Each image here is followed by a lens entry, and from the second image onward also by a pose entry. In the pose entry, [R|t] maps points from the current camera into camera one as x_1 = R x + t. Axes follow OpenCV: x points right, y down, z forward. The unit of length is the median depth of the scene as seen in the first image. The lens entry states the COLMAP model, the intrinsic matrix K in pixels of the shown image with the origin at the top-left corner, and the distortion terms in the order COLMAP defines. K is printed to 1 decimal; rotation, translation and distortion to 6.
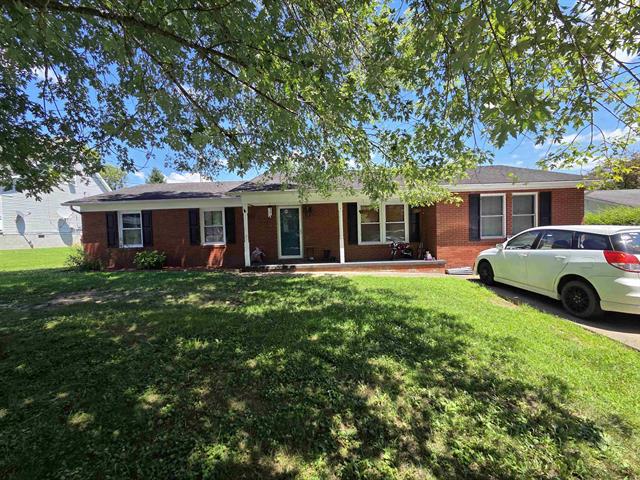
lens RADIAL K [[261.3, 0, 317.3], [0, 261.3, 239.8], [0, 0, 1]] dist [0.000855, 0.000087]
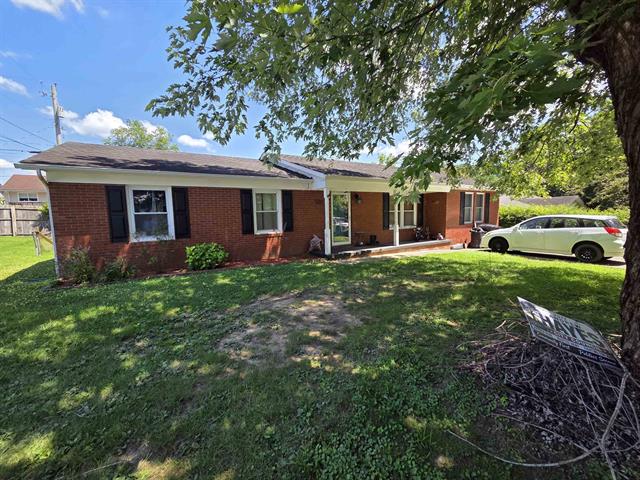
lens RADIAL K [[261.3, 0, 317.3], [0, 261.3, 239.8], [0, 0, 1]] dist [0.000855, 0.000087]
pose [[0.839976, -0.041290, 0.541051, -0.753255], [0.015775, 0.998537, 0.051712, -0.001309], [-0.542395, -0.034902, 0.839398, 0.209643]]
